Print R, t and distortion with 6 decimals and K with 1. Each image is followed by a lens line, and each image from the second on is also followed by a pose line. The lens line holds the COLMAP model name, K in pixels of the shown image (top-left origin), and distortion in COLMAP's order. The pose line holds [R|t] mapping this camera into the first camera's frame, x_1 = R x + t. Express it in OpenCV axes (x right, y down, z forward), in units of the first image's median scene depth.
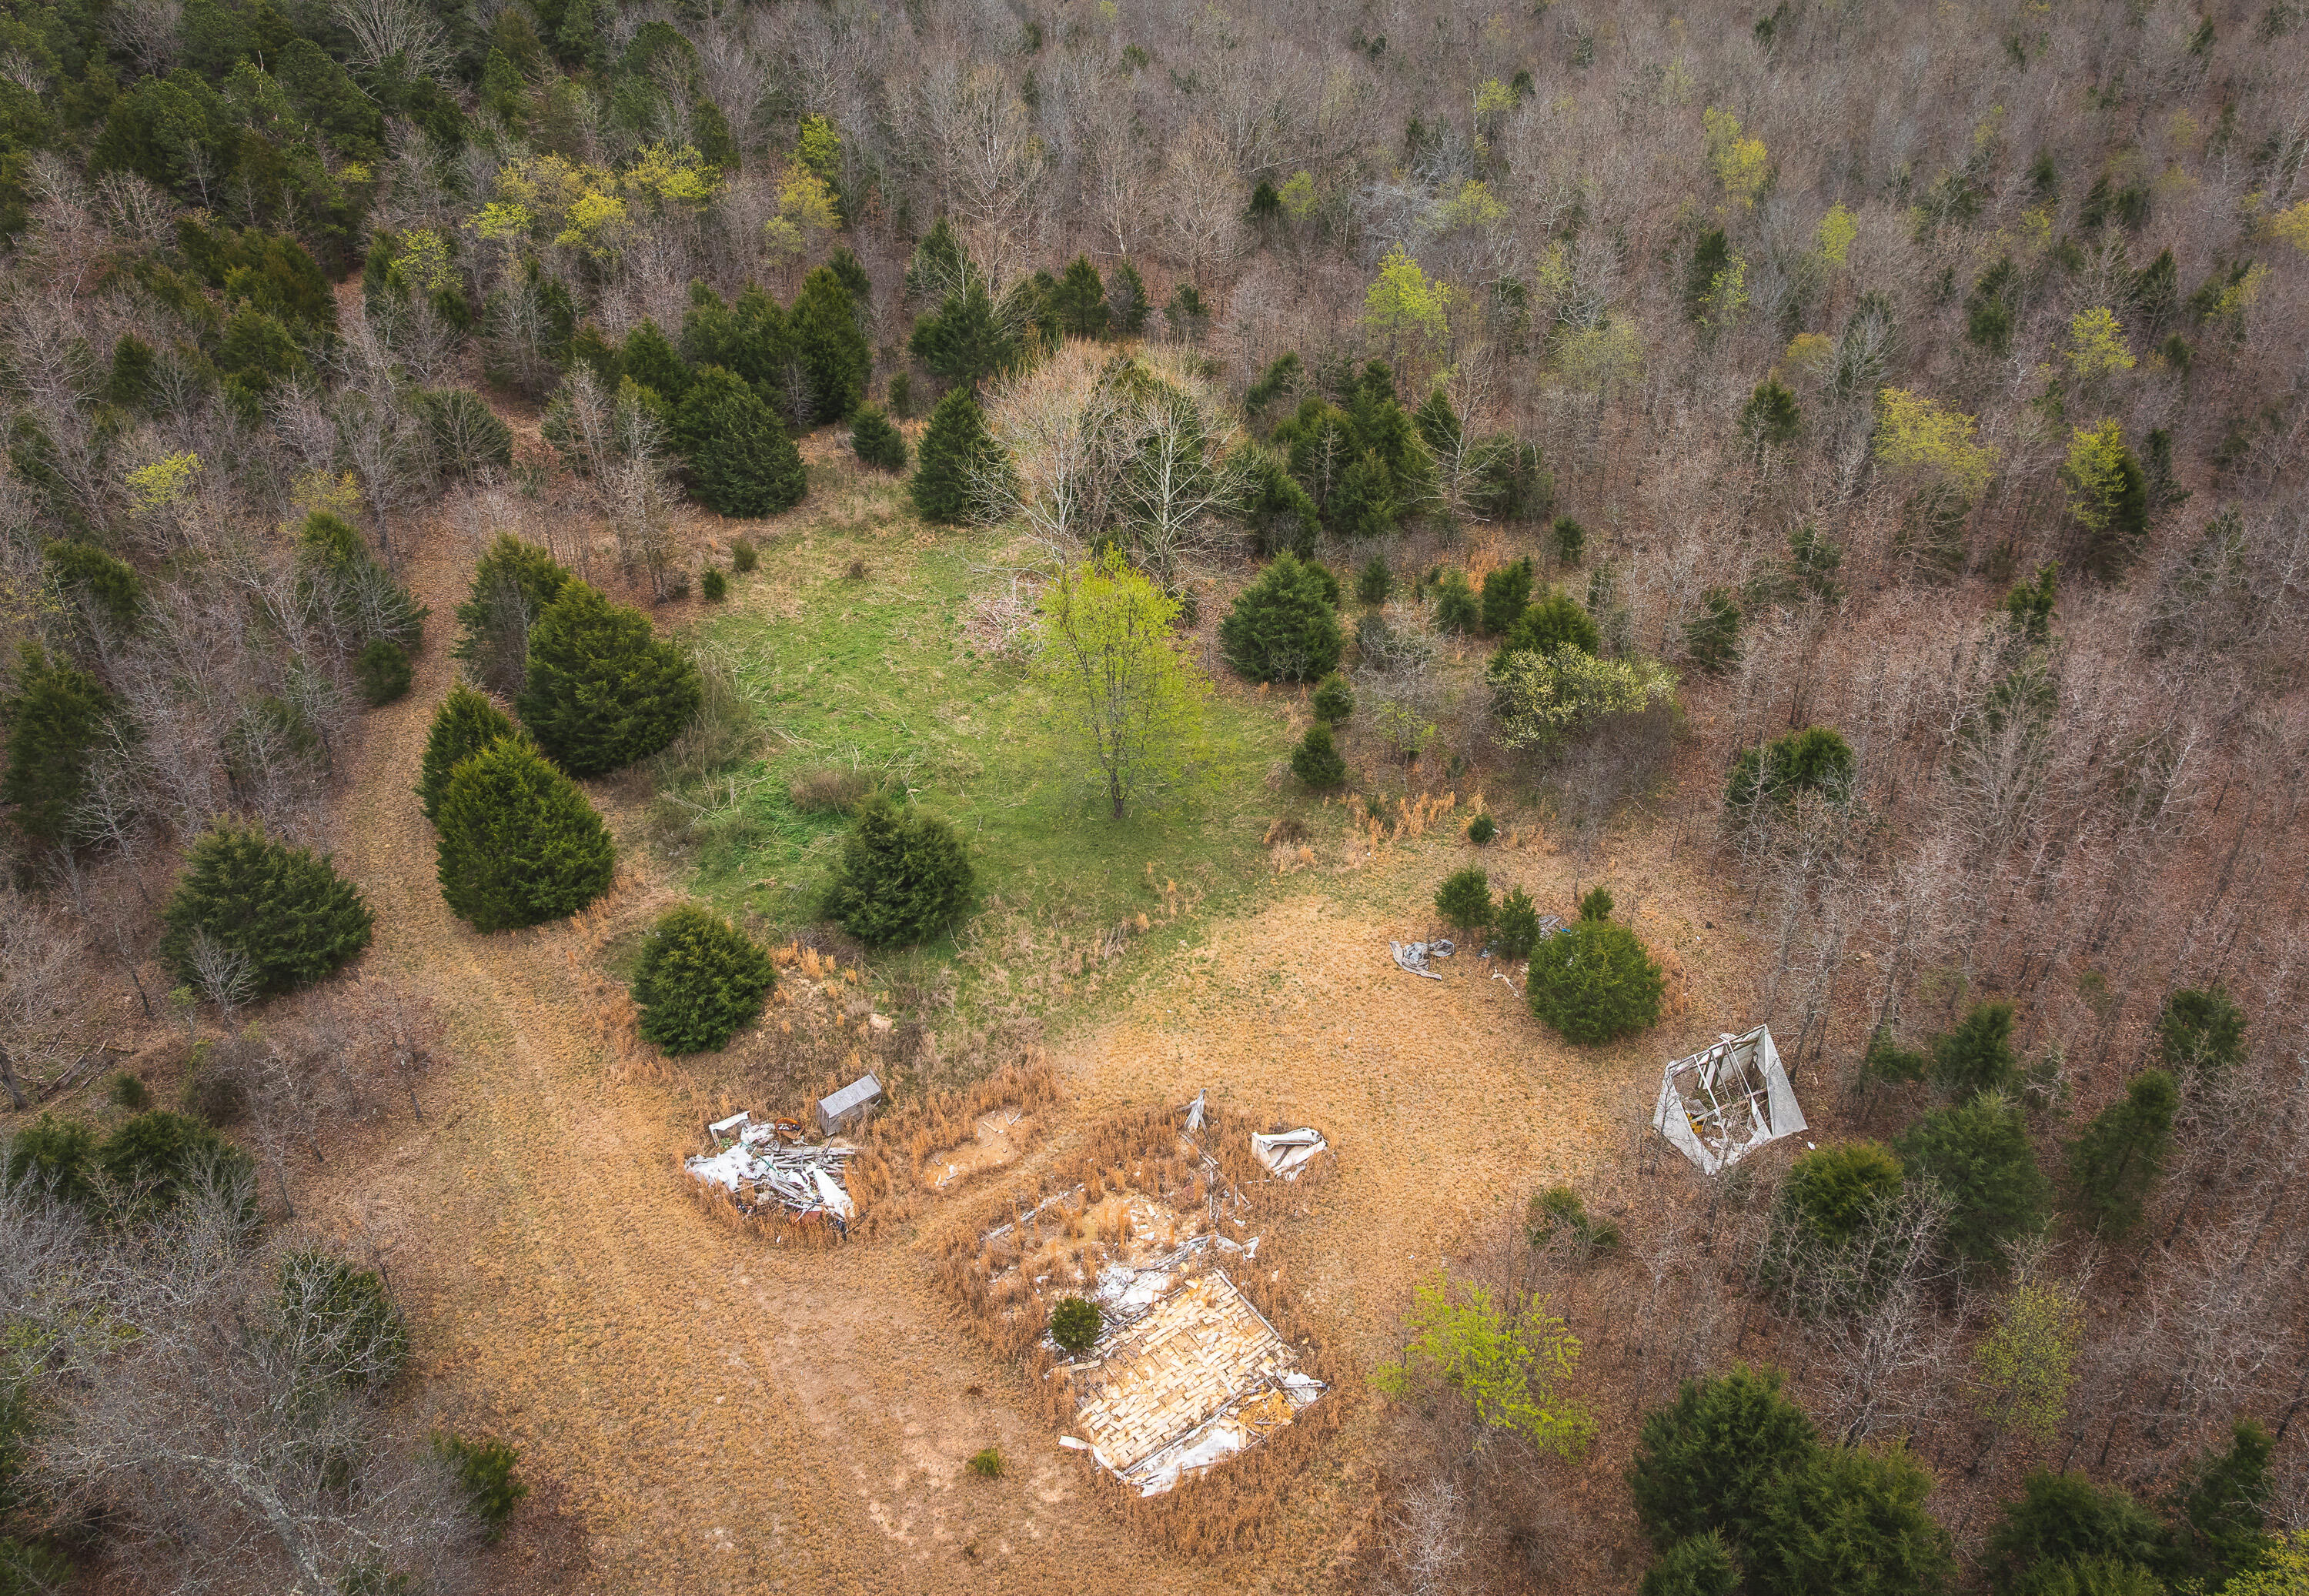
lens RADIAL K [[1754.6, 0, 1167.6], [0, 1754.6, 728.7], [0, 0, 1]] dist [-0.041979, -0.035089]
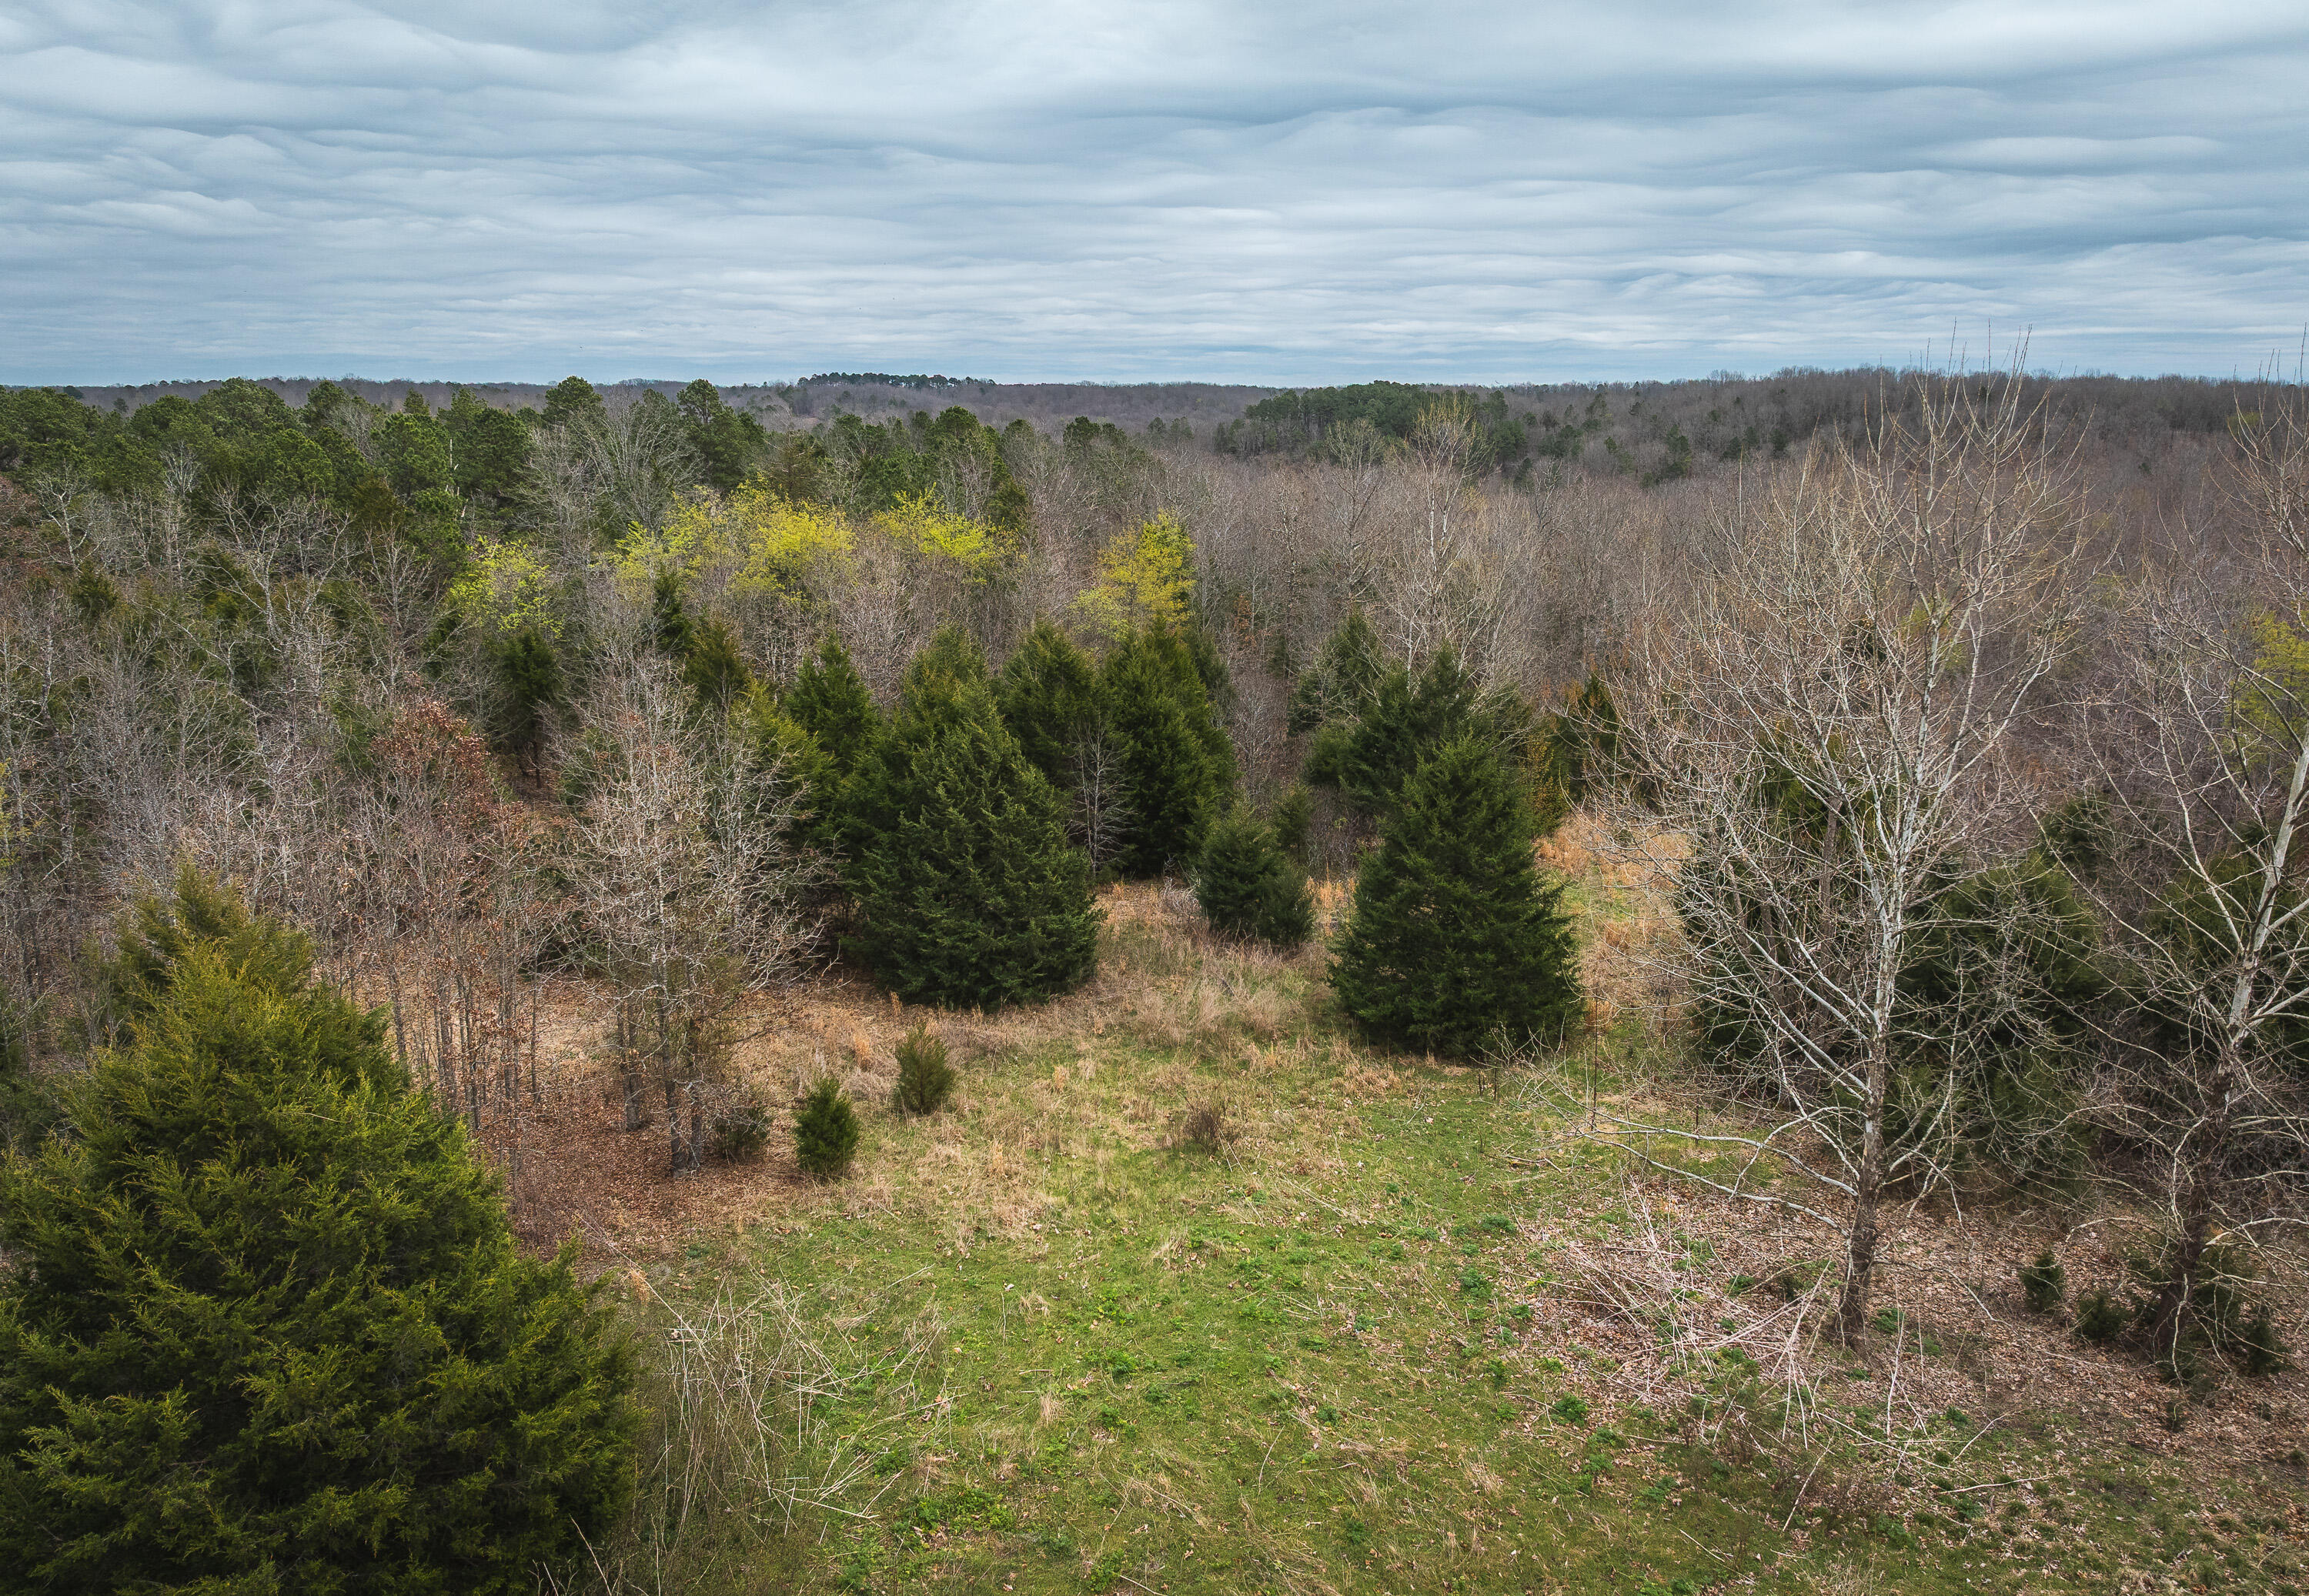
lens RADIAL K [[1754.6, 0, 1167.6], [0, 1754.6, 728.7], [0, 0, 1]] dist [-0.041979, -0.035089]
pose [[0.984908, 0.042087, -0.167886, -0.124972], [-0.102193, 0.924267, -0.367815, -0.031009], [0.139692, 0.379421, 0.914618, 0.617847]]
